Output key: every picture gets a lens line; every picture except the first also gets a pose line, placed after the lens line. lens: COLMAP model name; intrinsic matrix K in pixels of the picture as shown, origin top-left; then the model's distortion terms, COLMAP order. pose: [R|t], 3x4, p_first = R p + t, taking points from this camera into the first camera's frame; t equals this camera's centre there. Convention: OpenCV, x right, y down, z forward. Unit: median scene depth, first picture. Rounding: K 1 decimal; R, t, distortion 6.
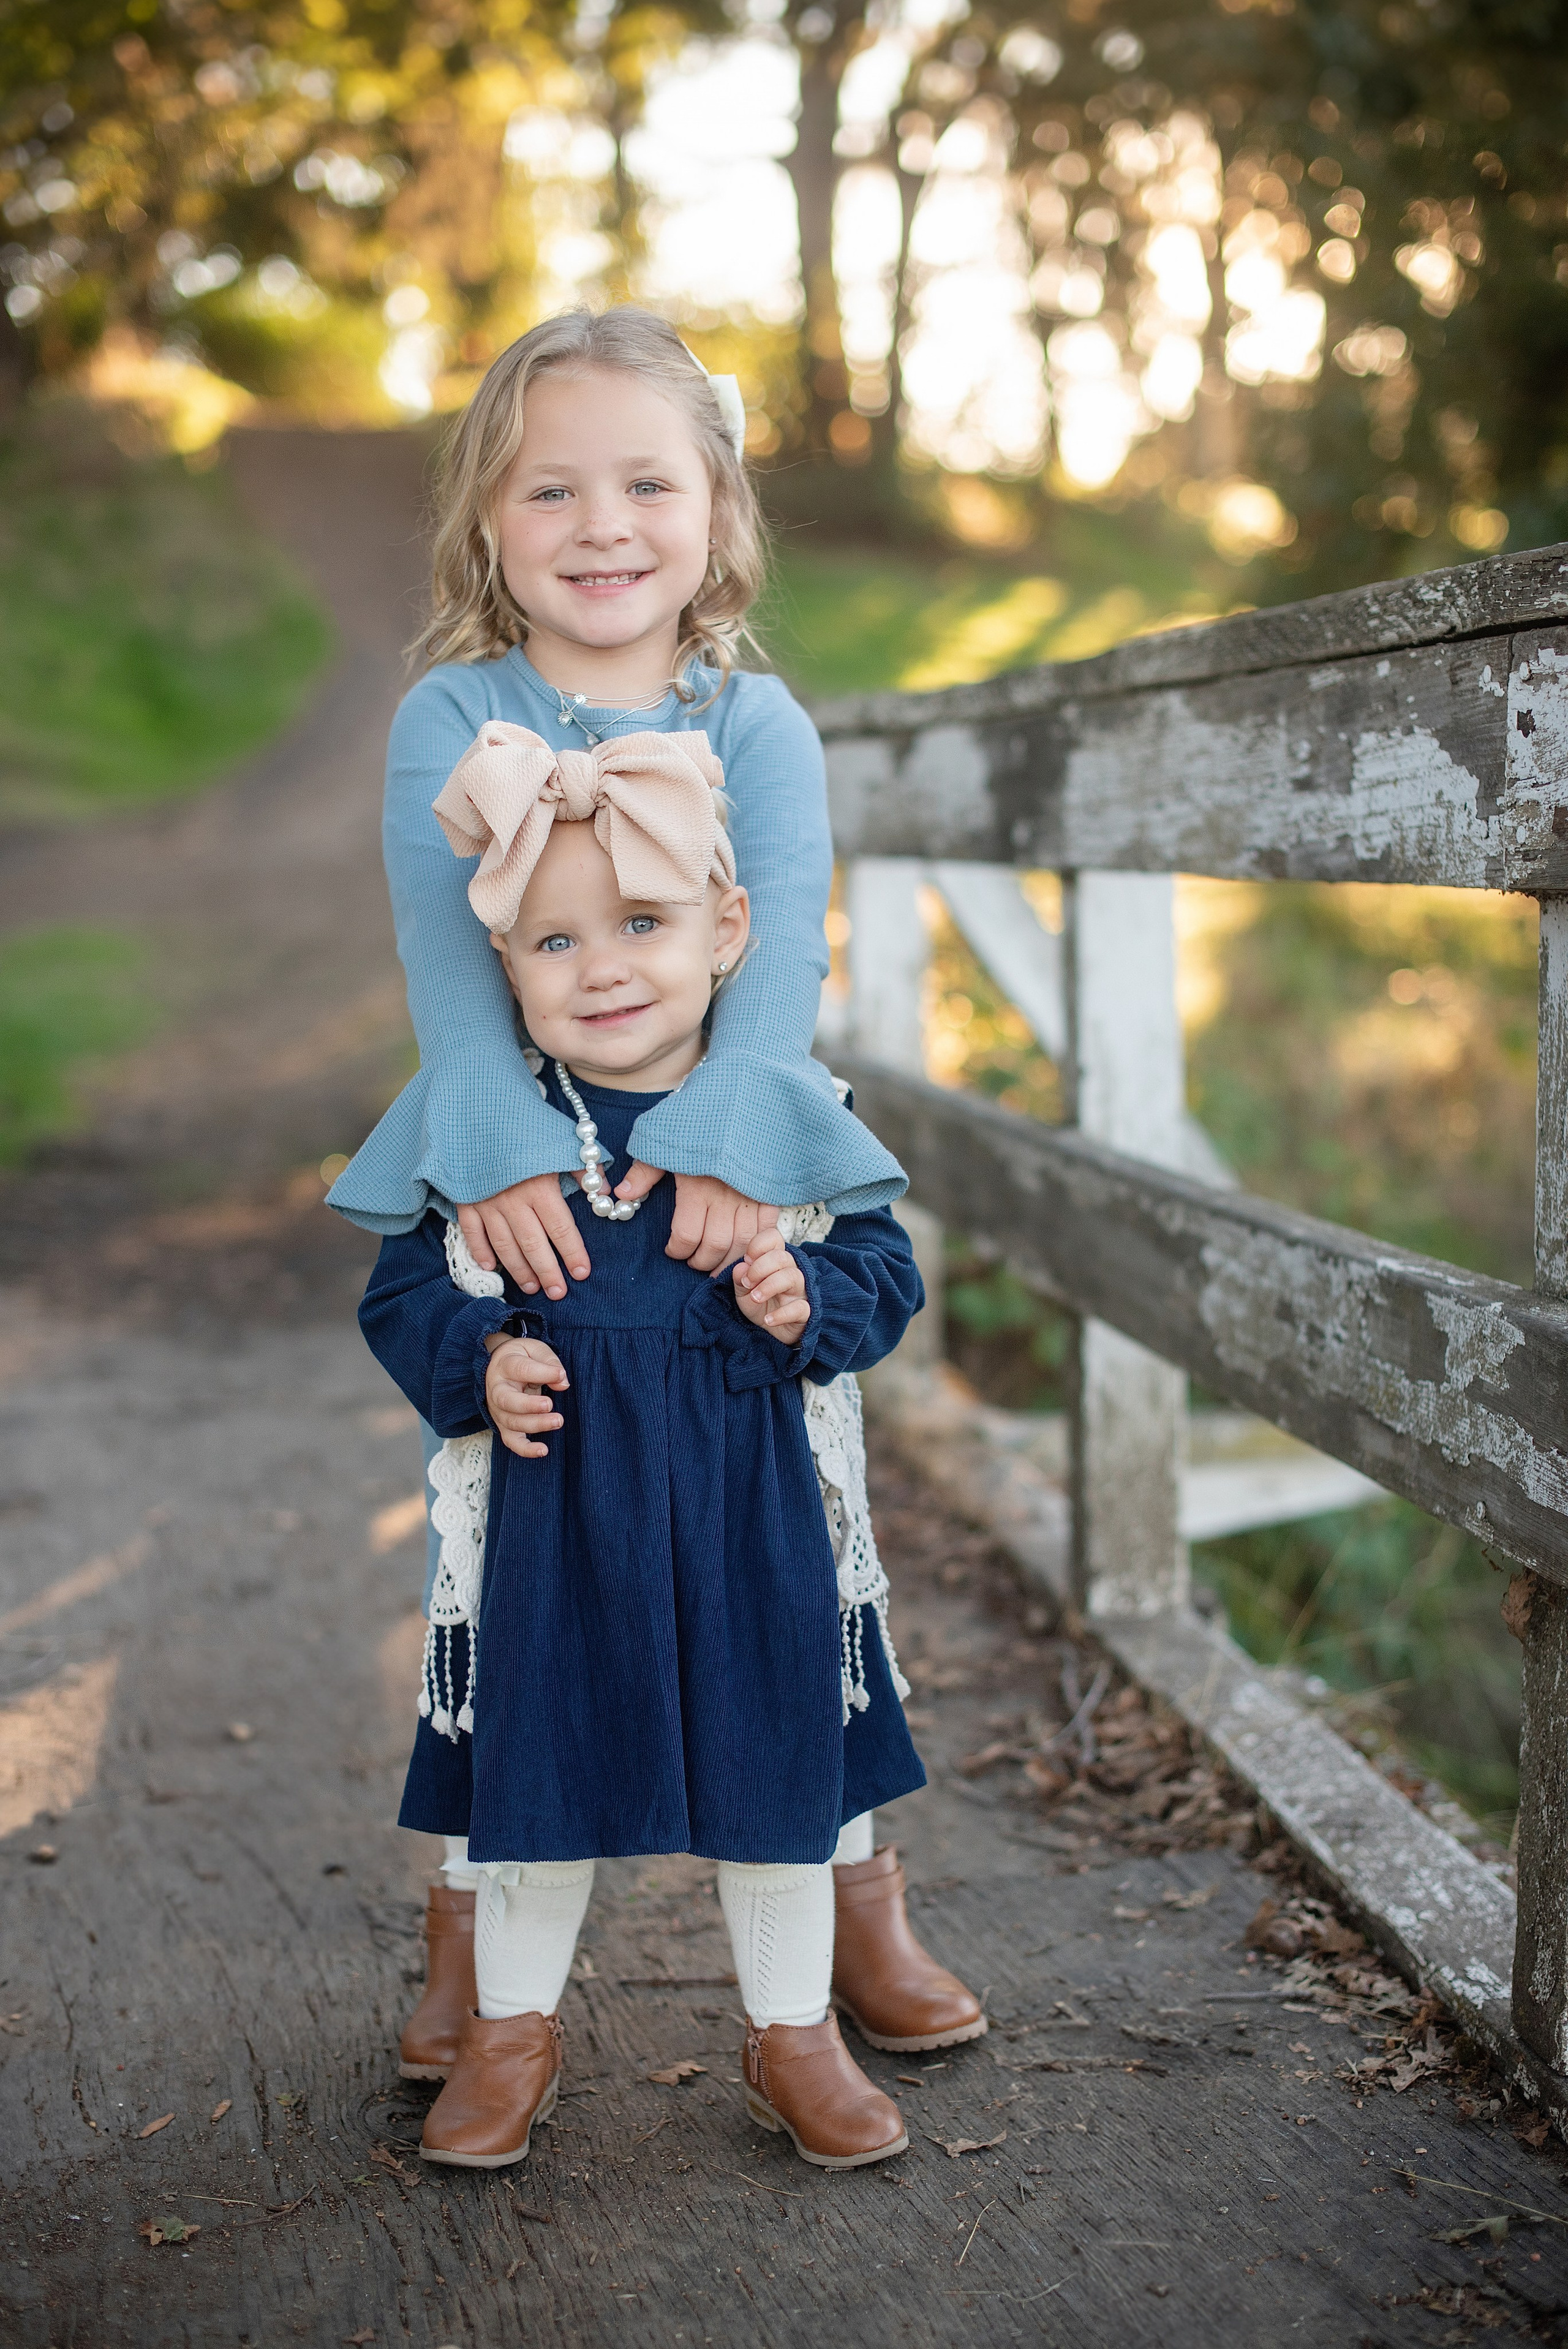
lens RADIAL K [[3397.9, 0, 784.2], [0, 3397.9, 1260.7], [0, 0, 1]] dist [-0.143496, -0.001074]
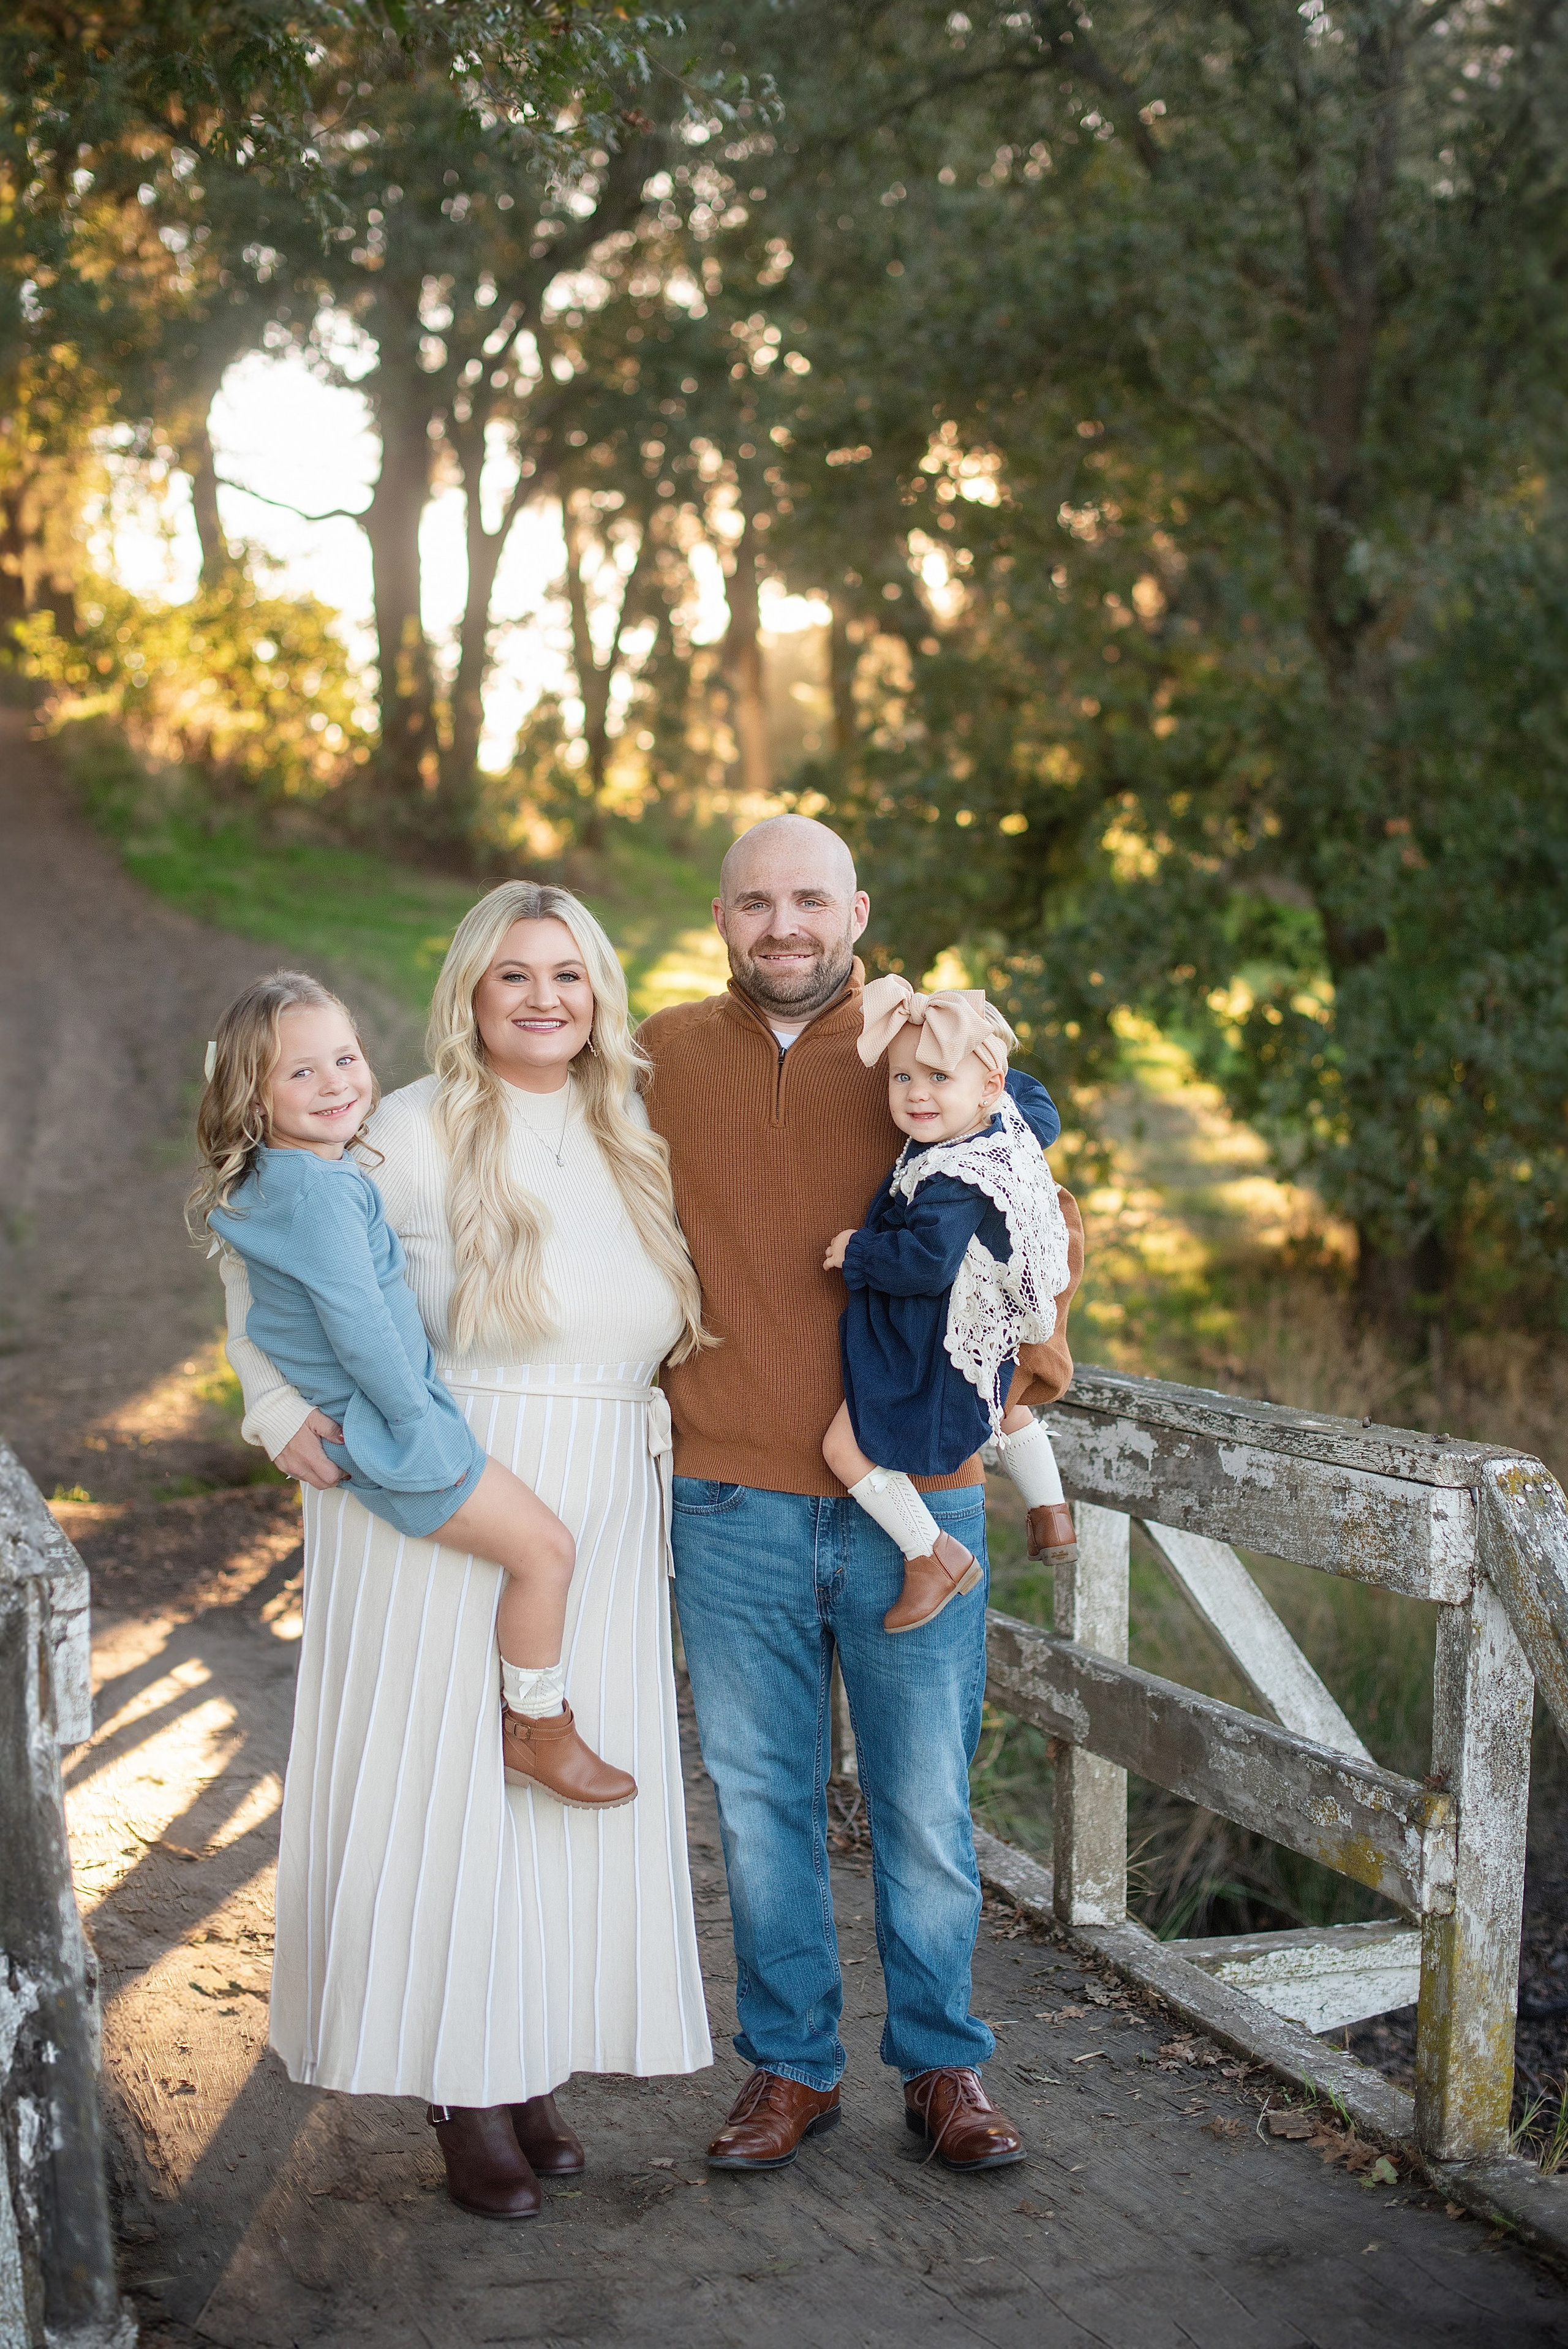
lens RADIAL K [[3510.4, 0, 832.7], [0, 3510.4, 1040.7], [0, 0, 1]] dist [-0.143461, 0.049759]
pose [[0.987044, 0.006057, 0.160338, -0.317850], [0.013822, 0.992363, -0.122579, -0.095528], [-0.159856, 0.123207, 0.979421, -1.391242]]
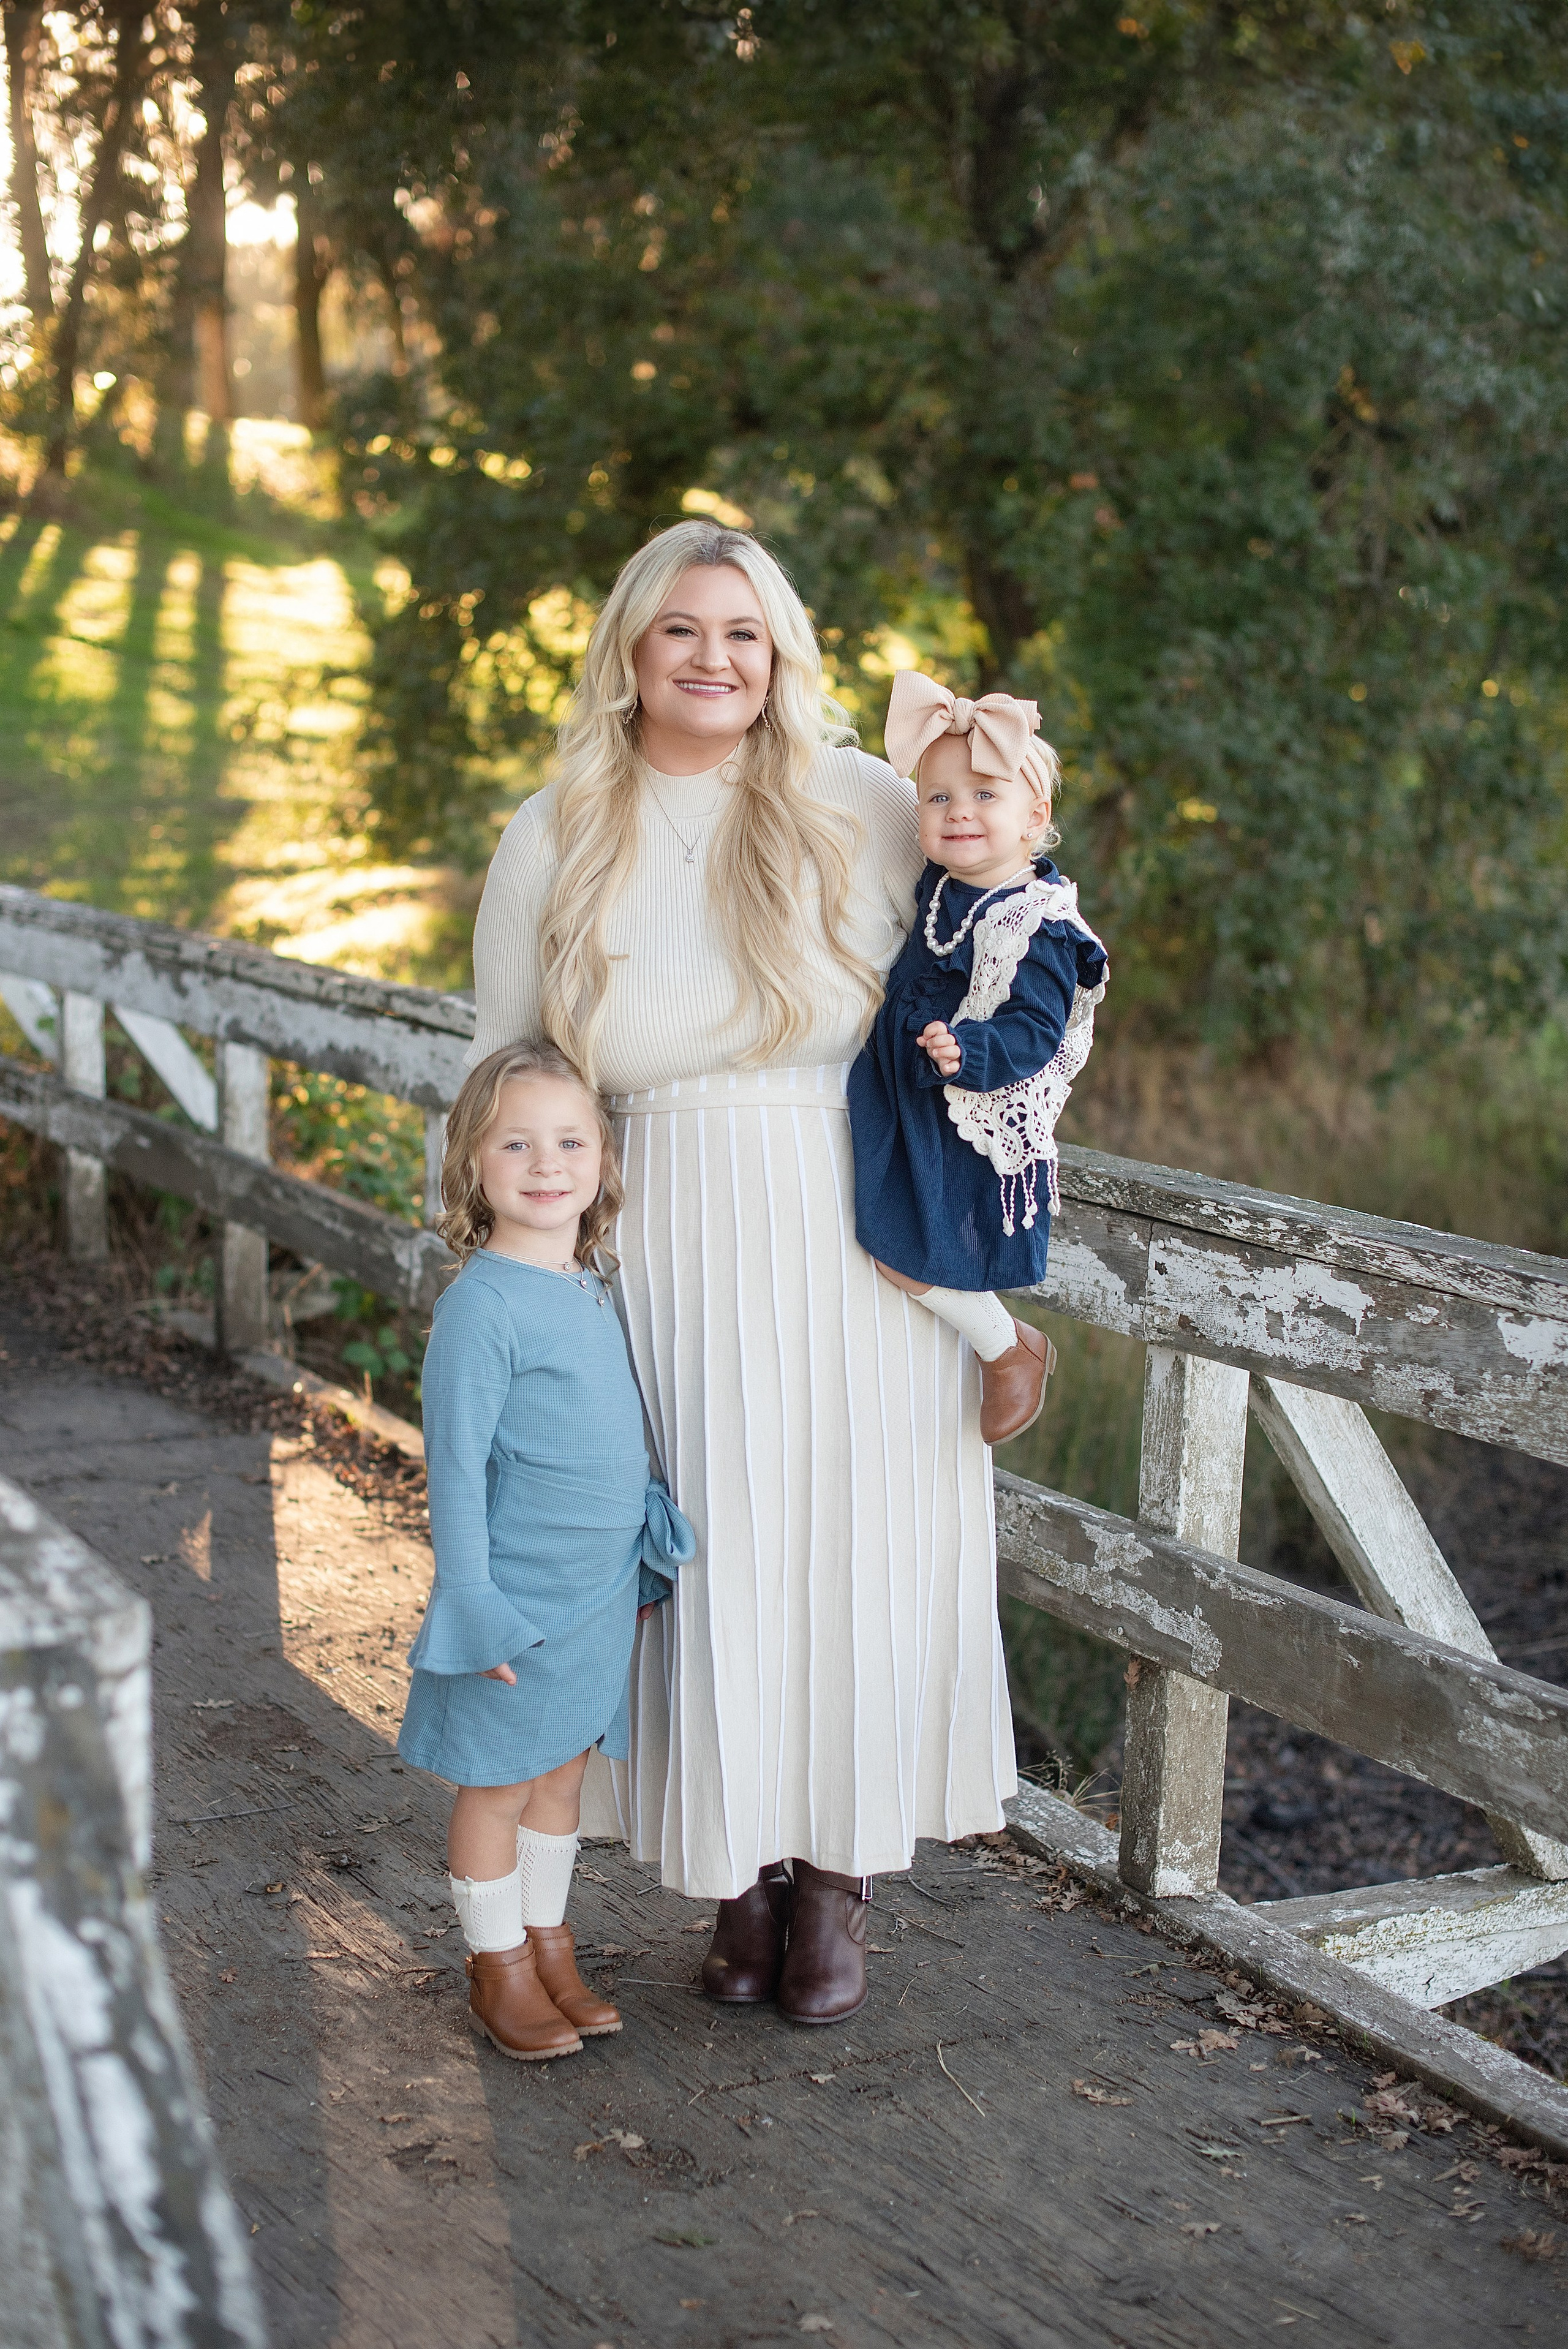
lens RADIAL K [[3524.6, 0, 850.7], [0, 3524.6, 1170.7], [0, 0, 1]] dist [-0.130747, 0.008521]
pose [[0.941767, 0.002976, 0.336252, -0.526113], [-0.007427, 0.999901, 0.011951, -0.181502], [-0.336183, -0.013752, 0.941696, -0.761716]]
